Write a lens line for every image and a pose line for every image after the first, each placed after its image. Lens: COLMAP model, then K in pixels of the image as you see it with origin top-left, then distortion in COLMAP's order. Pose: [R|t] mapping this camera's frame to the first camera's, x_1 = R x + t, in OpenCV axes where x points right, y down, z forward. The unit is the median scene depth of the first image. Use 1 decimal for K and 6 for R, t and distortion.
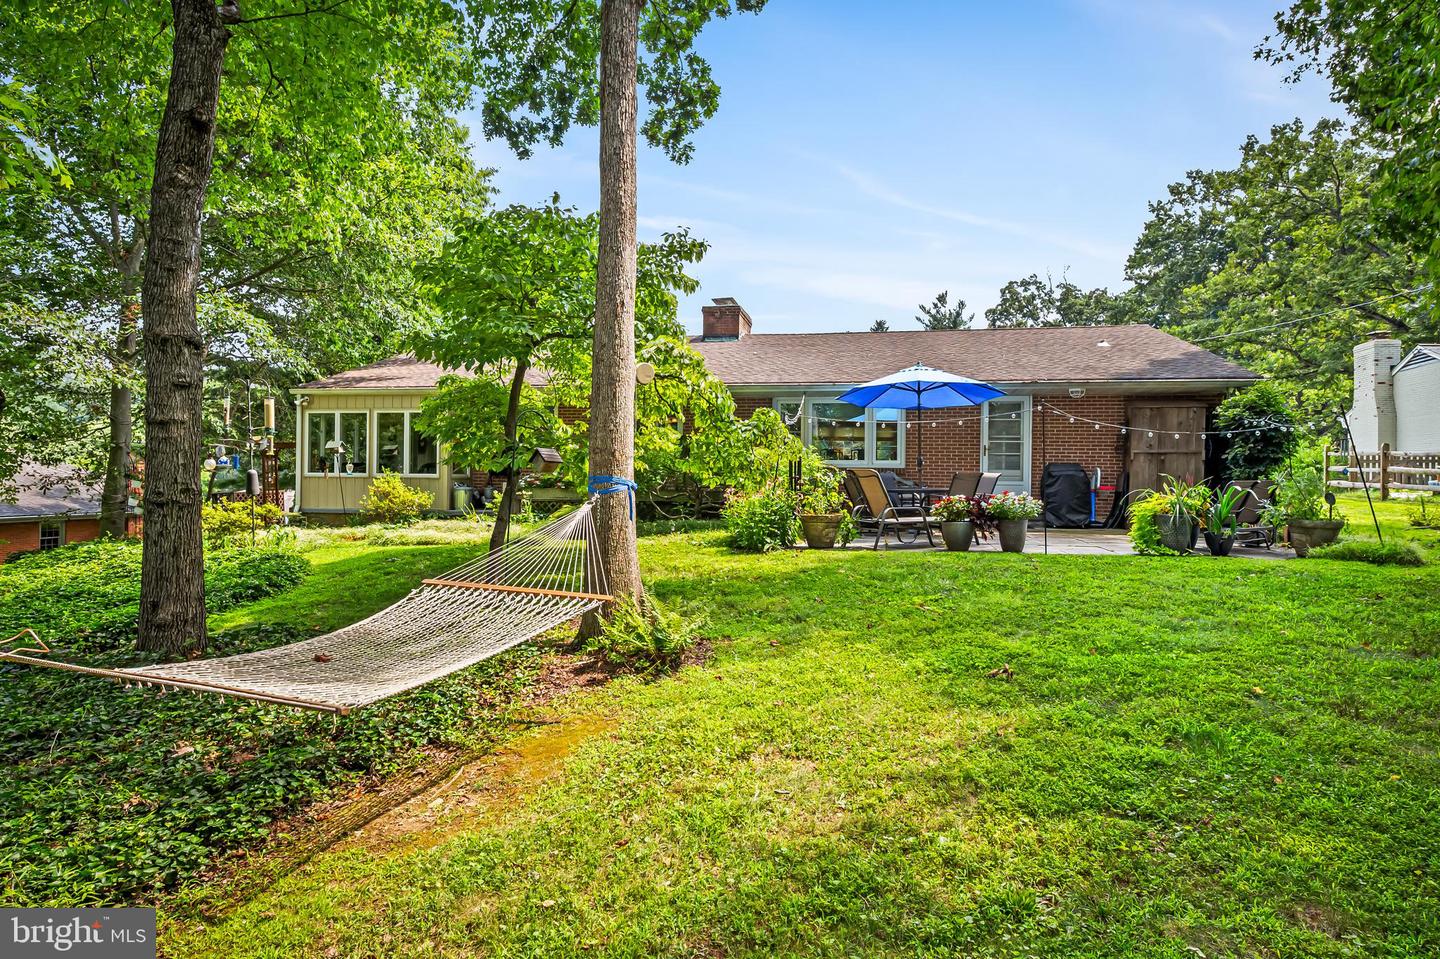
lens RADIAL K [[842.5, 0, 720.0], [0, 842.5, 479.5], [0, 0, 1]] dist [-0.001536, 0.001288]
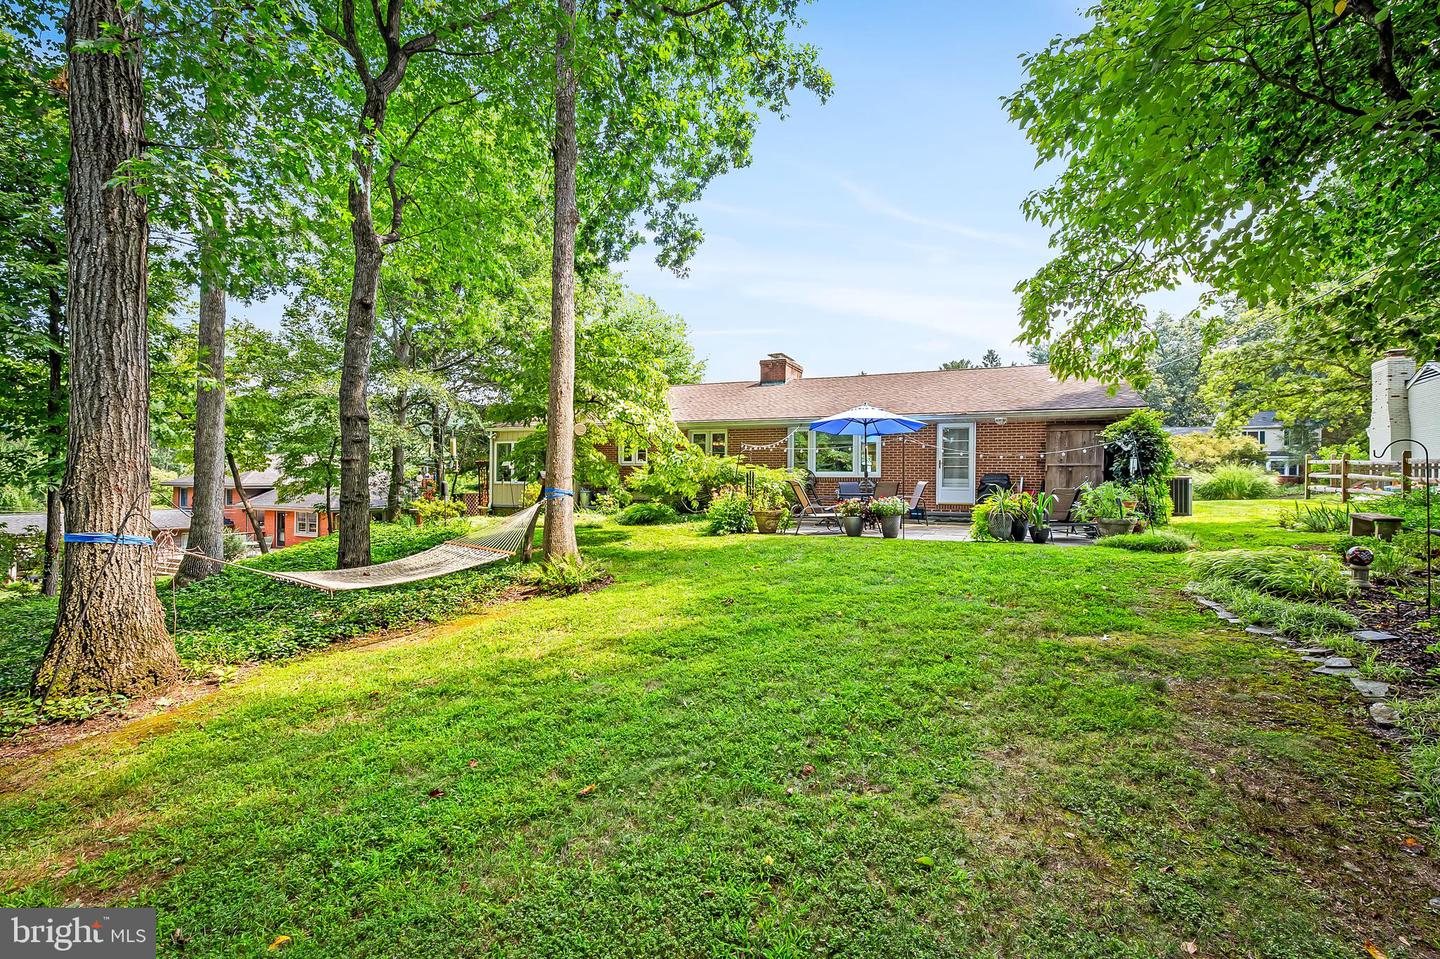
lens RADIAL K [[688.8, 0, 720.0], [0, 688.8, 479.5], [0, 0, 1]] dist [-0.001123, -0.000132]
pose [[0.969888, -0.002673, -0.243537, 0.325764], [0.001883, 0.999992, -0.003476, -0.009786], [0.243545, 0.002913, 0.969885, -0.194903]]
